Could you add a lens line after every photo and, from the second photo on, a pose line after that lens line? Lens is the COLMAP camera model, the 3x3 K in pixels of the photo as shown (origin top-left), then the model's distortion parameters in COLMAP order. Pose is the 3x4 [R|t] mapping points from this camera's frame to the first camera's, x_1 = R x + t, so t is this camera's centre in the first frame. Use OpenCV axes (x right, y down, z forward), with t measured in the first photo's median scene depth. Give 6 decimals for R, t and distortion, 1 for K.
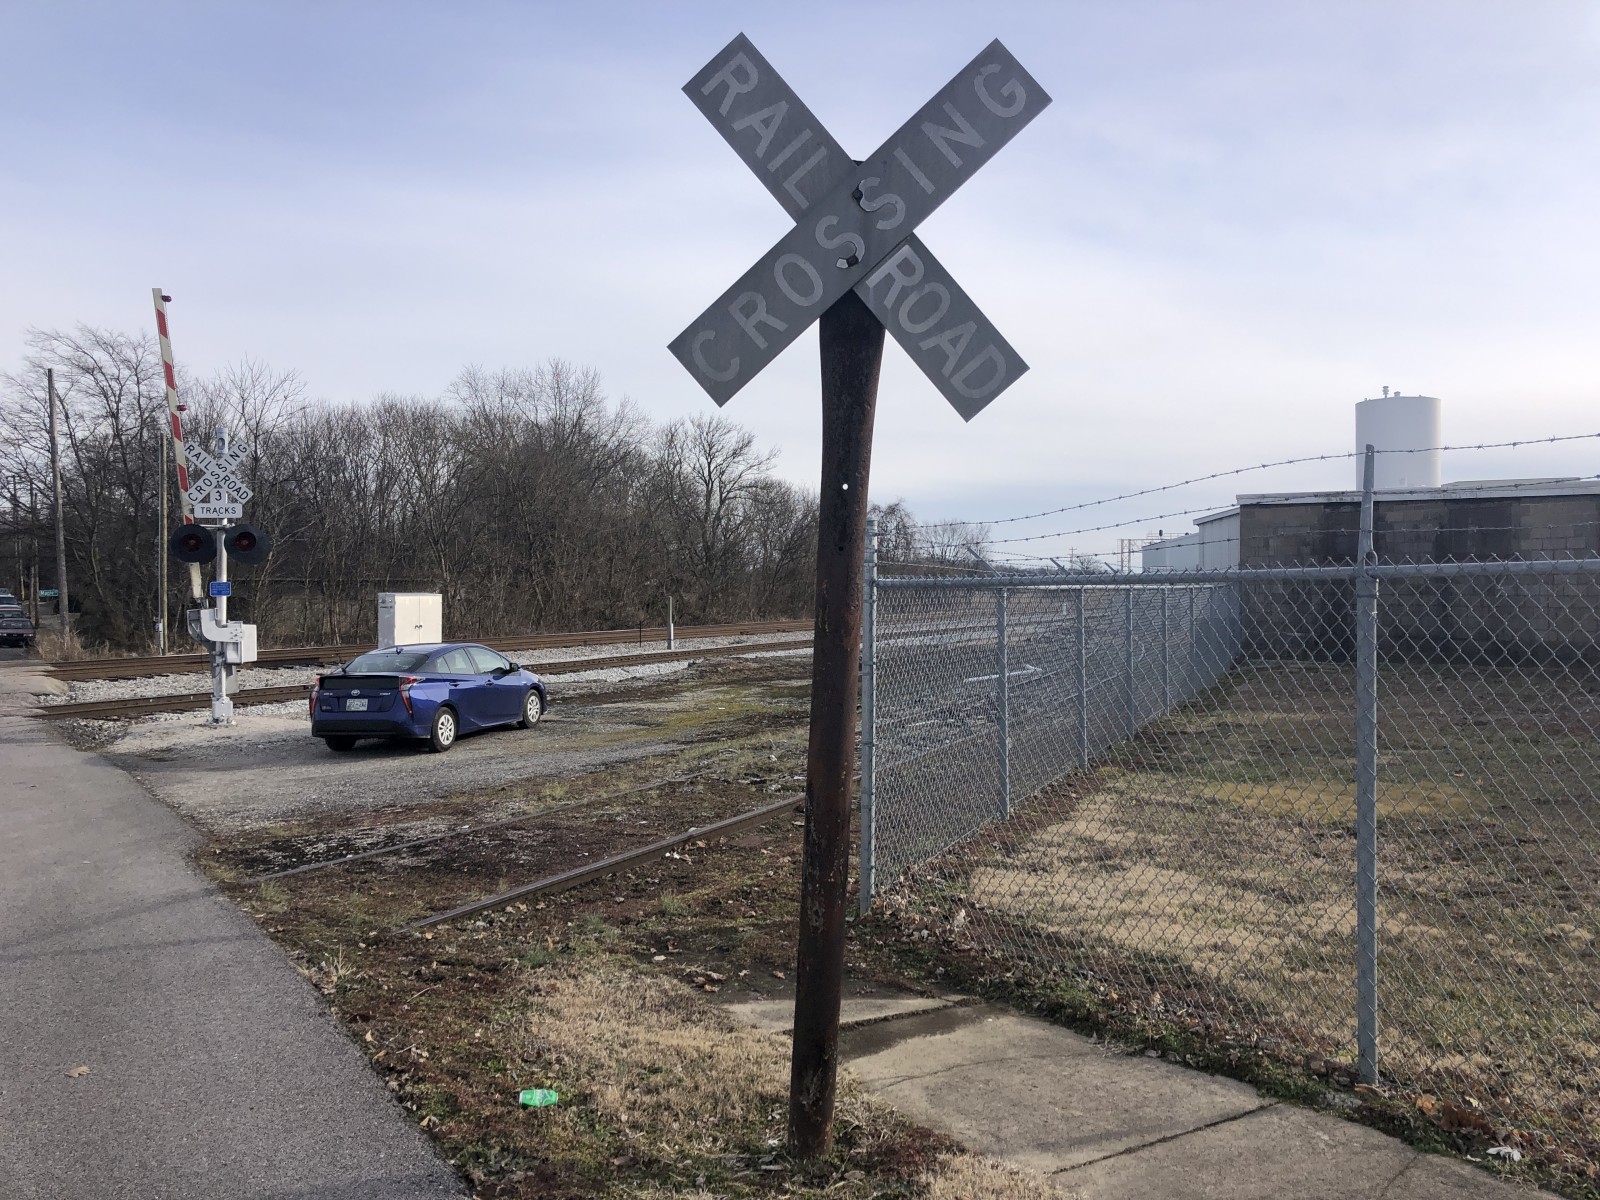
lens RADIAL K [[1312.3, 0, 819.5], [0, 1312.3, 574.3], [0, 0, 1]] dist [0.053454, -0.063118]
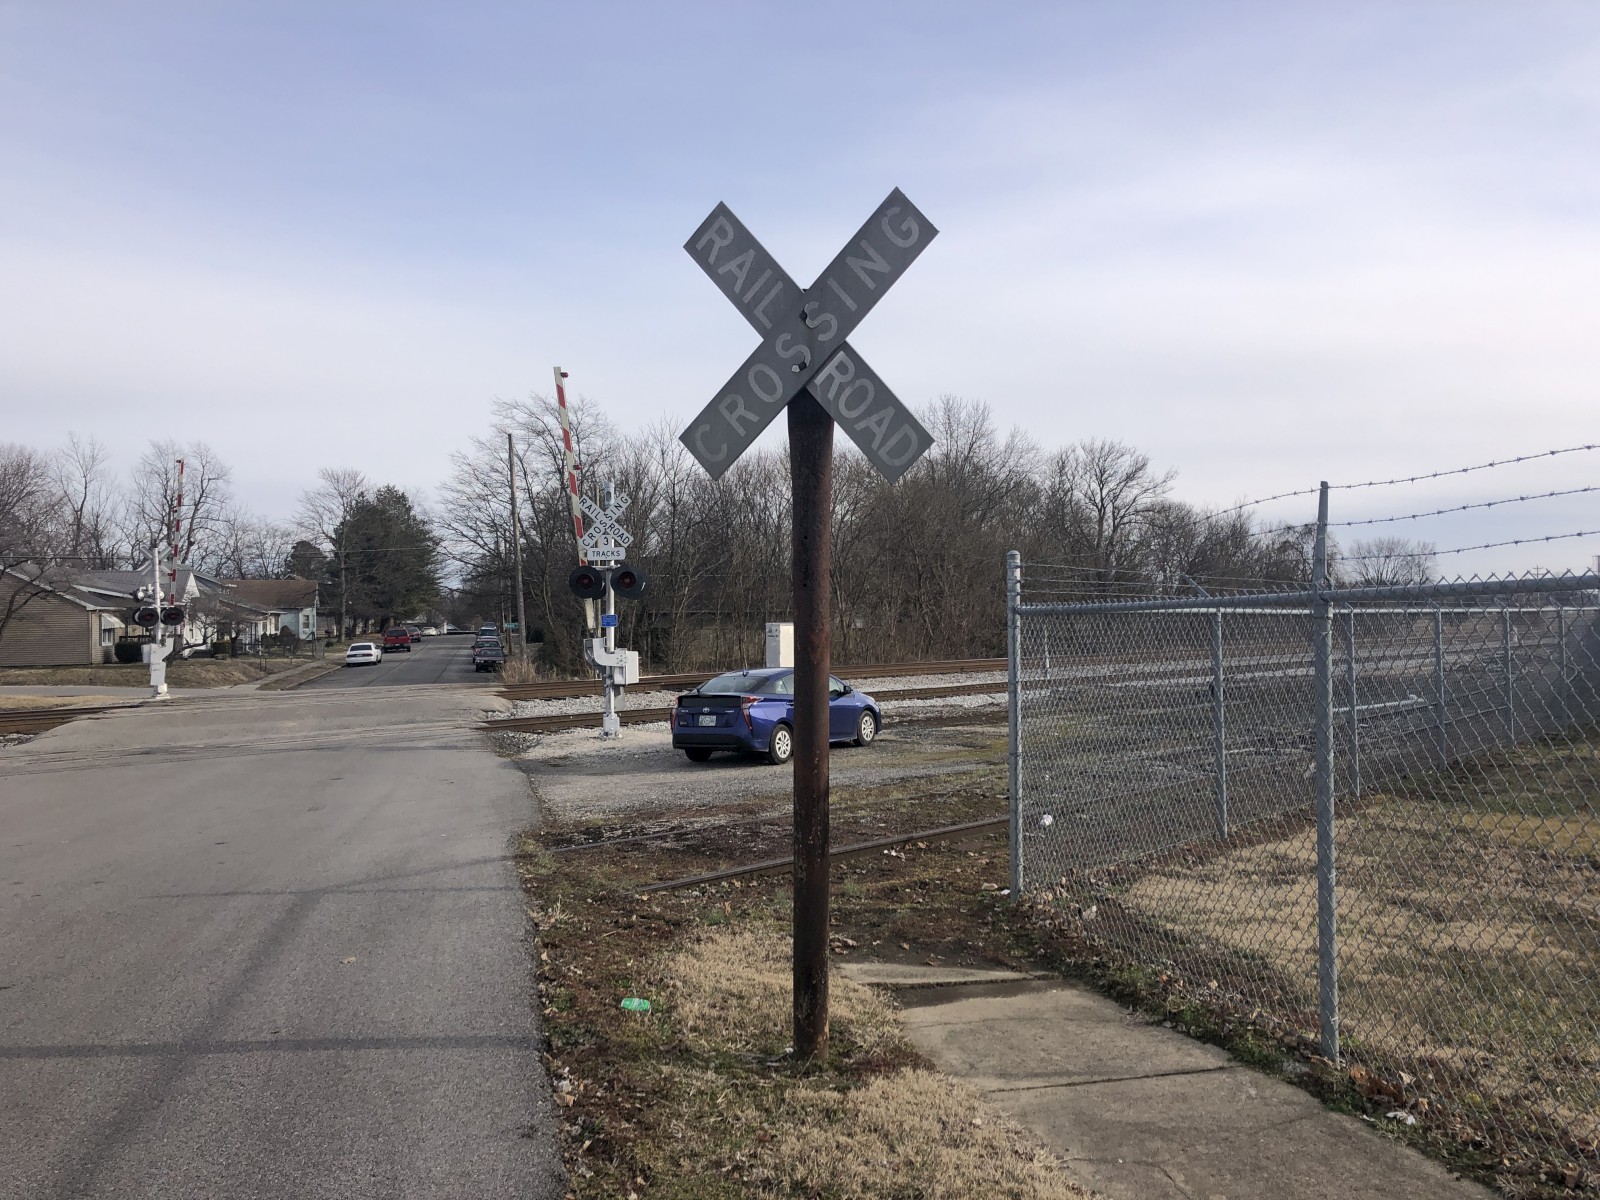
lens RADIAL K [[1312.3, 0, 805.2], [0, 1312.3, 591.7], [0, 0, 1]] dist [0.053454, -0.063118]
pose [[0.948552, -0.016685, -0.316182, 0.234336], [0.014065, 0.999845, -0.010568, -0.000126], [0.316309, 0.005577, 0.948640, -0.126327]]
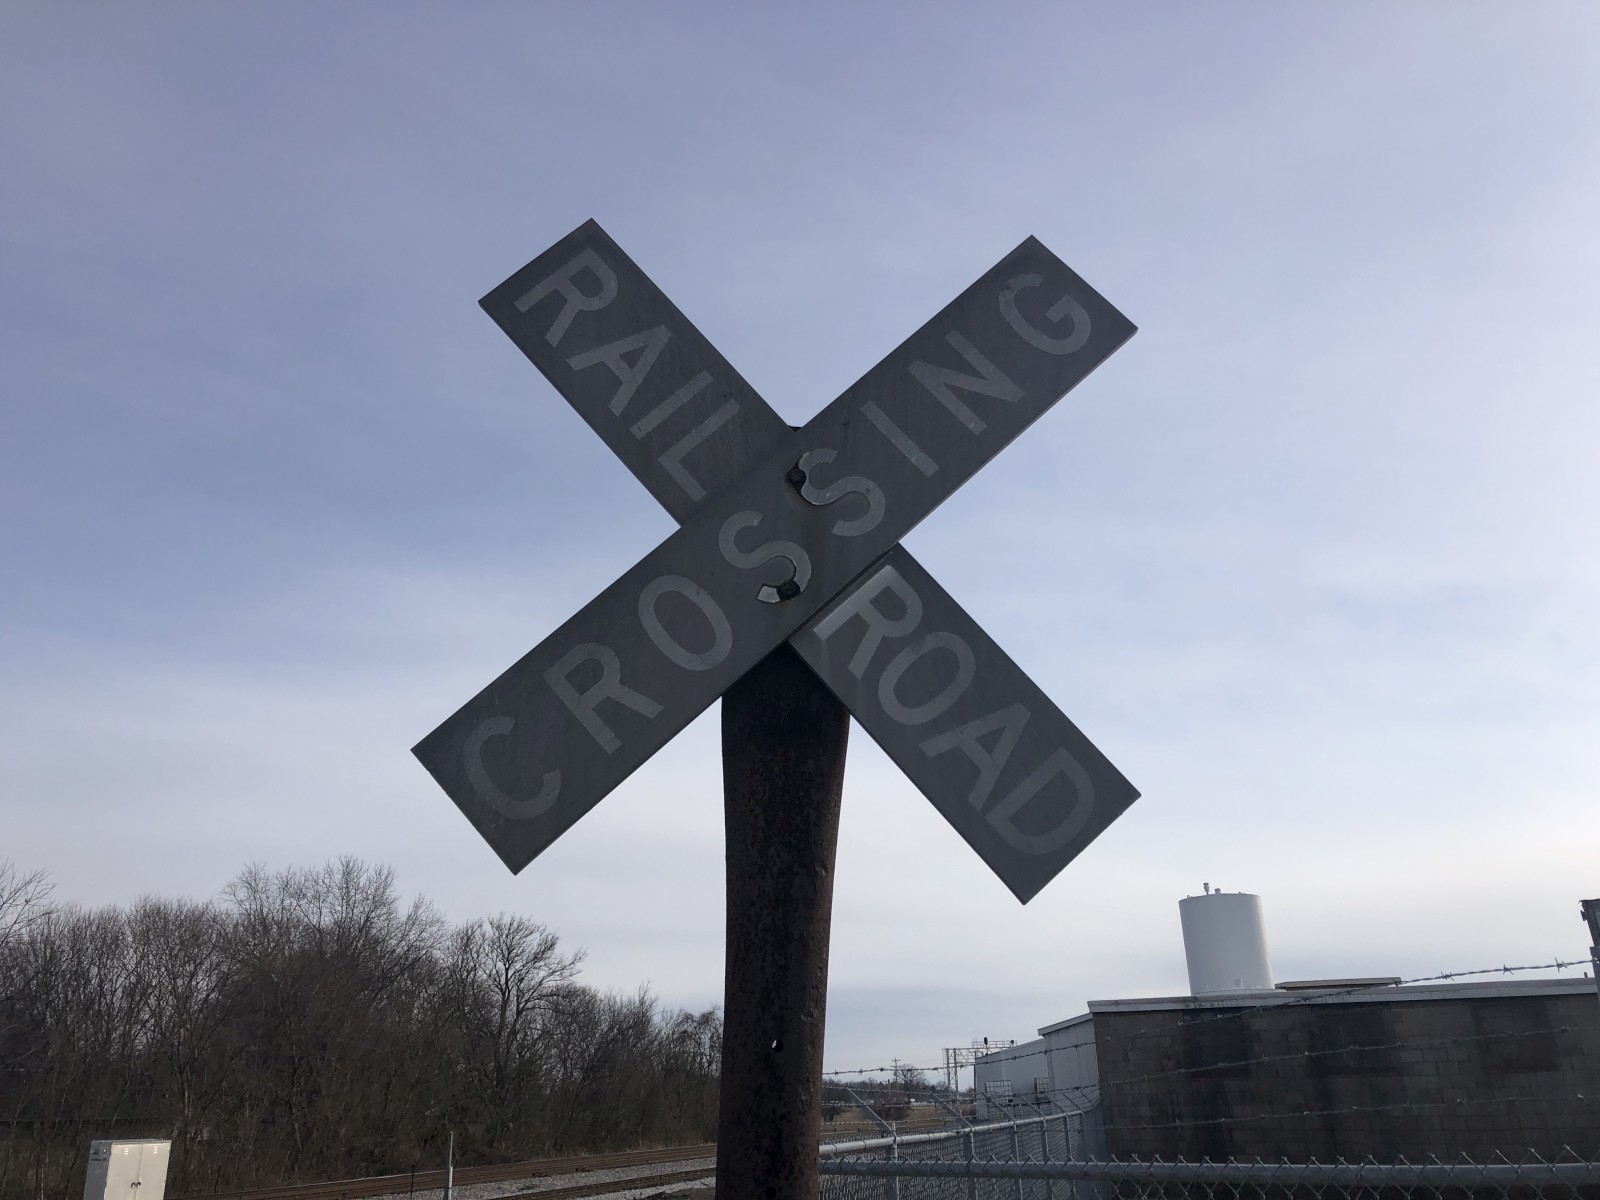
lens RADIAL K [[1312.3, 0, 798.7], [0, 1312.3, 581.6], [0, 0, 1]] dist [0.053454, -0.063118]
pose [[0.992194, 0.024719, 0.122231, -0.019030], [0.020926, 0.933256, -0.358601, -0.028209], [-0.122937, 0.358359, 0.925454, 0.274210]]
